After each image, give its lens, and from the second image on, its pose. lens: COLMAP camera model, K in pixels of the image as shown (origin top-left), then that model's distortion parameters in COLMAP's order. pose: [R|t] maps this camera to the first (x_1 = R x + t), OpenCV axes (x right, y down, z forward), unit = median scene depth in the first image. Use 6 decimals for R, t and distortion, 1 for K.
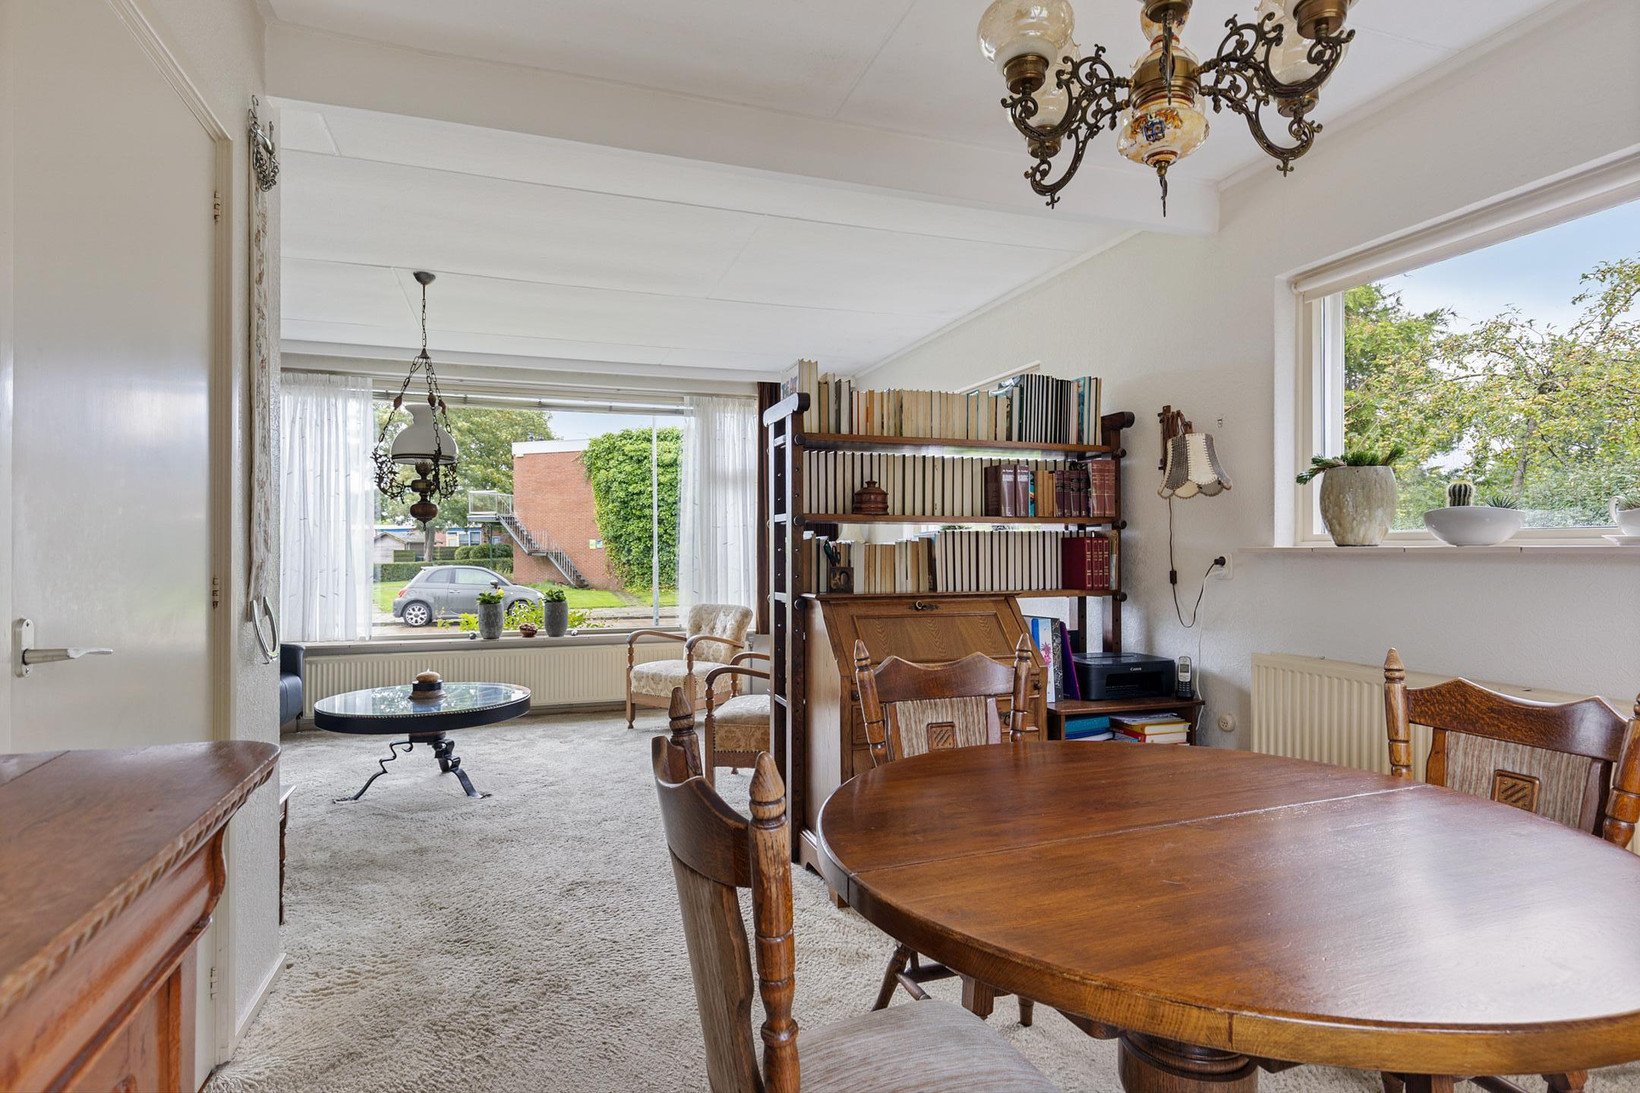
lens RADIAL K [[847.2, 0, 820.0], [0, 847.2, 546.5], [0, 0, 1]] dist [0.000635, -0.000126]
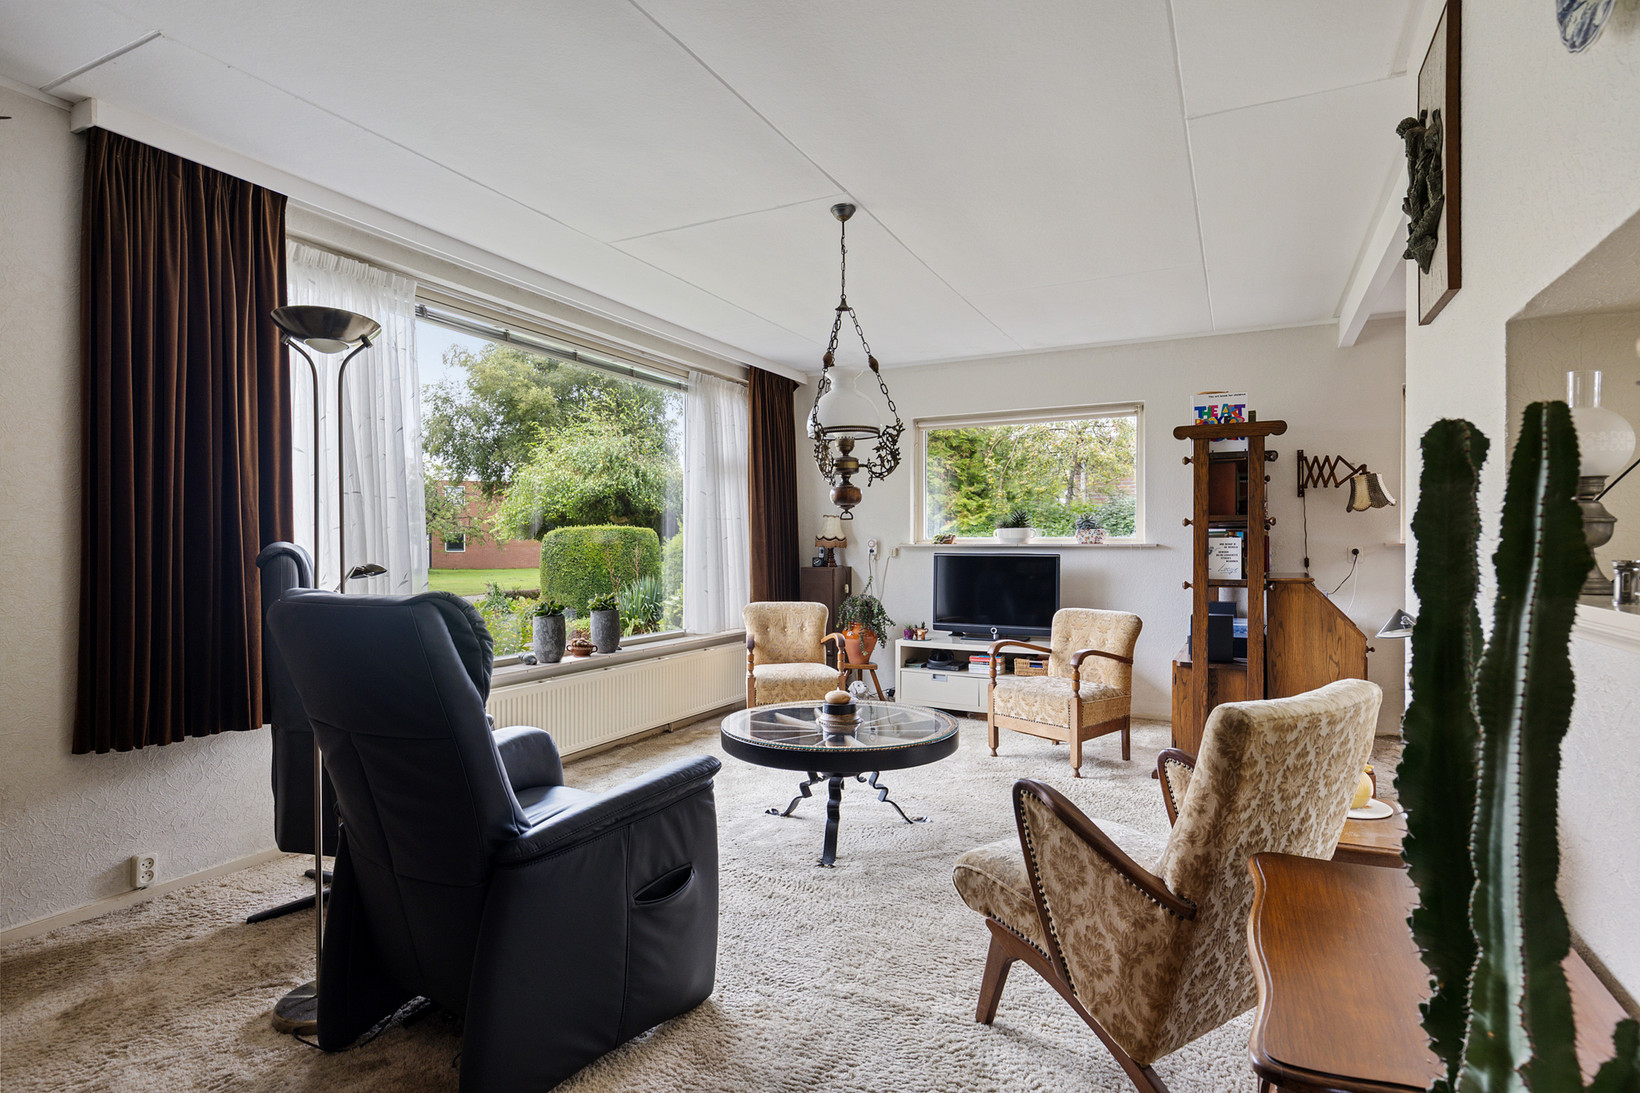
lens RADIAL K [[847.2, 0, 820.0], [0, 847.2, 546.5], [0, 0, 1]] dist [0.000635, -0.000126]
pose [[0.713898, 0.001349, 0.700249, -0.156378], [-0.002282, 0.999997, 0.000400, 0.001136], [-0.700246, -0.001883, 0.713899, 0.062752]]
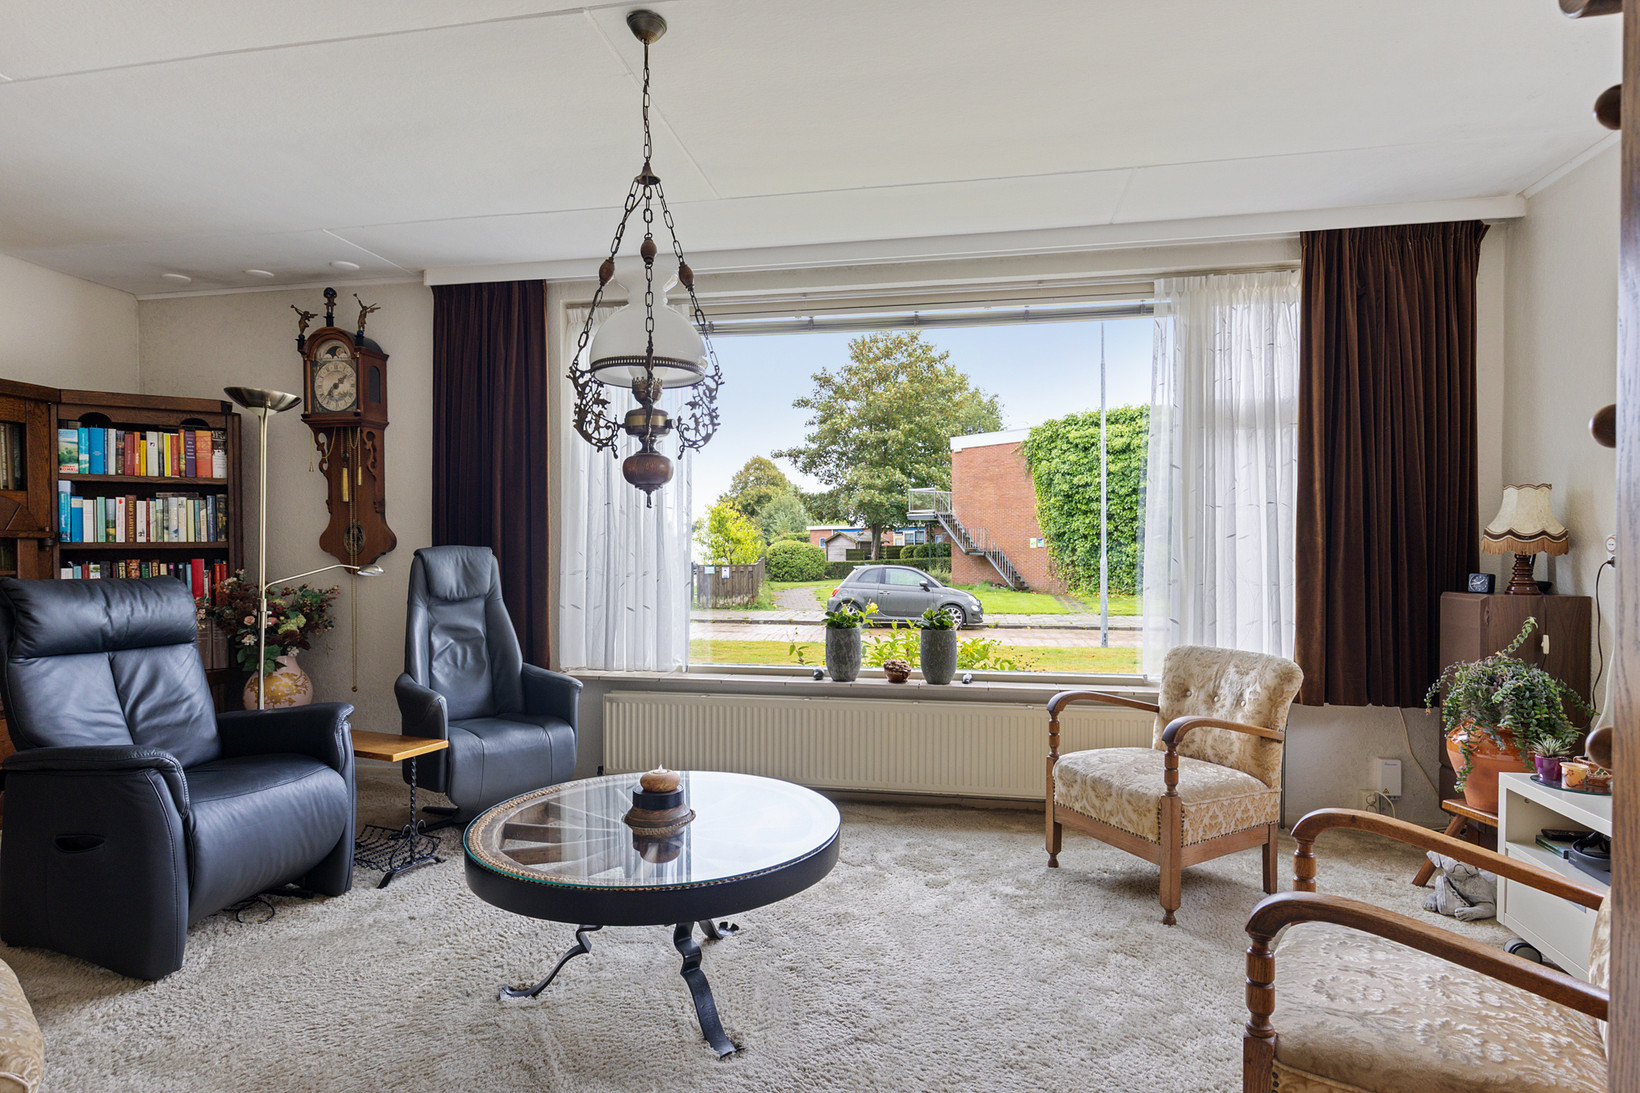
lens RADIAL K [[861.1, 0, 815.5], [0, 861.1, 555.5], [0, 0, 1]] dist [0.002922, -0.000318]
pose [[0.870007, 0.006570, -0.492996, -0.016151], [-0.001166, 0.999936, 0.011268, 0.000728], [0.493038, -0.009229, 0.869959, 0.085552]]
